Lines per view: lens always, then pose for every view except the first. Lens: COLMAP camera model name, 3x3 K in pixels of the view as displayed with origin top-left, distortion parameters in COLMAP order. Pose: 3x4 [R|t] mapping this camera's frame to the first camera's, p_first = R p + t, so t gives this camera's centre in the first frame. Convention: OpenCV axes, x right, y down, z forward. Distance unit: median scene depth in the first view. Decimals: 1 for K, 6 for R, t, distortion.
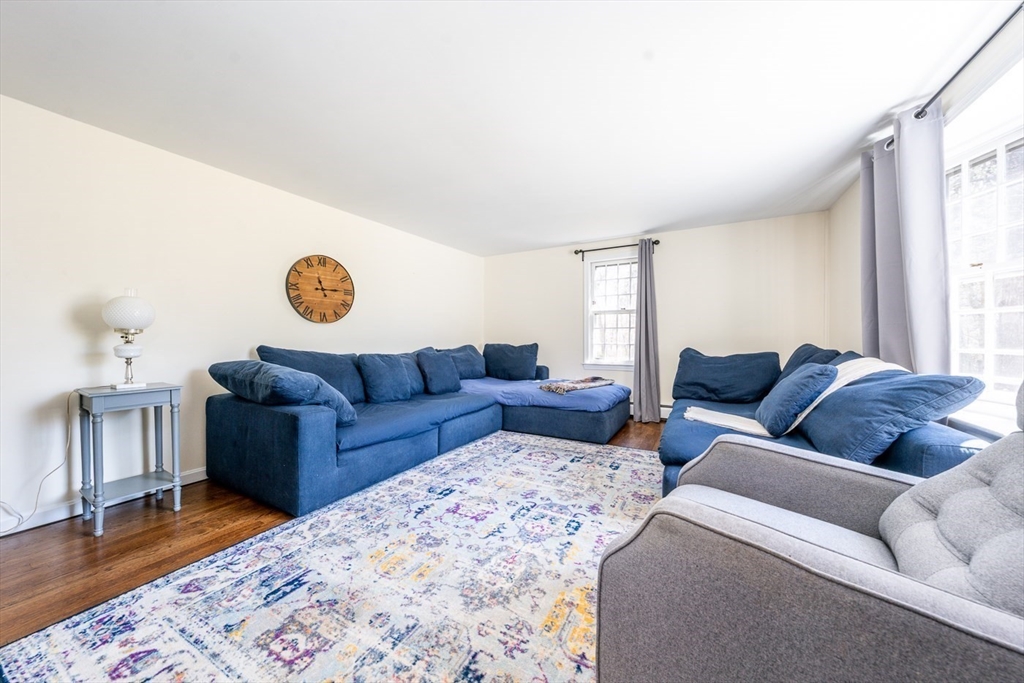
lens RADIAL K [[354.0, 0, 507.3], [0, 354.0, 341.0], [0, 0, 1]] dist [-0.006833, -0.000427]
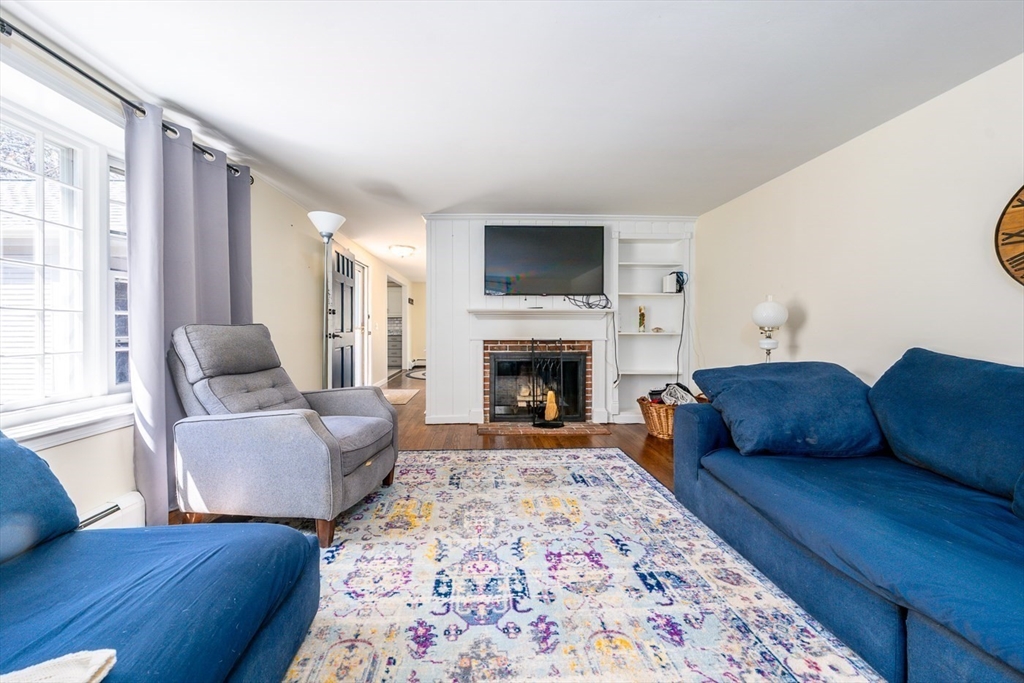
lens RADIAL K [[354.0, 0, 484.5], [0, 354.0, 328.9], [0, 0, 1]] dist [-0.006833, -0.000427]
pose [[-0.856674, 0.001946, -0.515855, 0.454127], [-0.006611, 0.999869, 0.014751, -0.036895], [0.515816, 0.016047, -0.856549, 1.530307]]
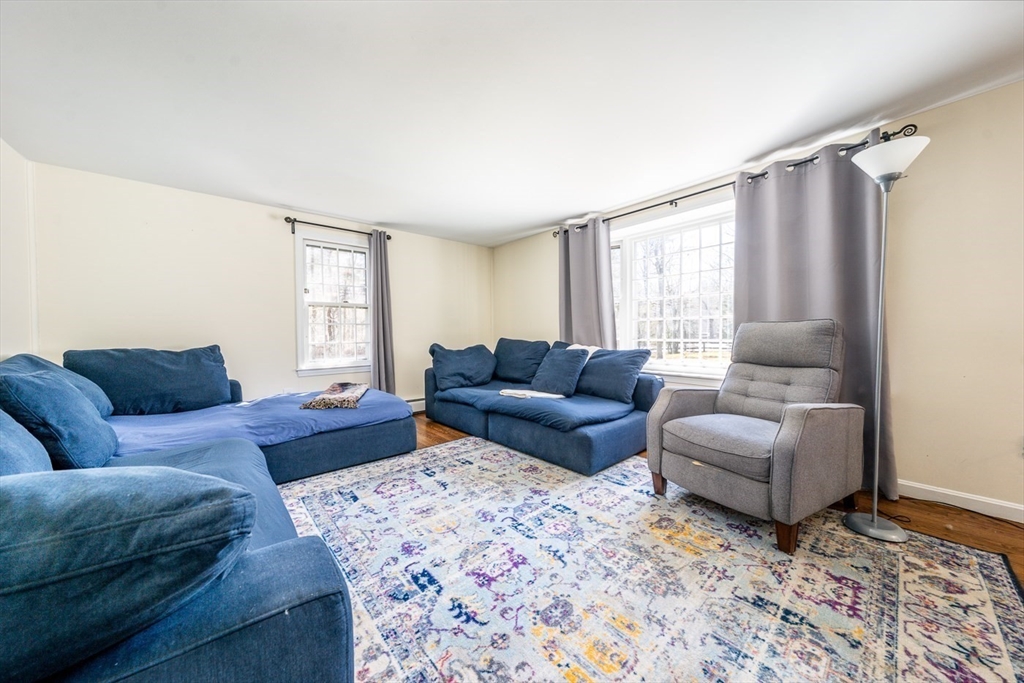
lens RADIAL K [[354.0, 0, 514.9], [0, 354.0, 335.8], [0, 0, 1]] dist [-0.006833, -0.000427]
pose [[0.326972, -0.007909, 0.945001, -0.780871], [0.019692, 0.999805, 0.001555, -0.000990], [-0.944829, 0.018101, 0.327064, 0.705588]]
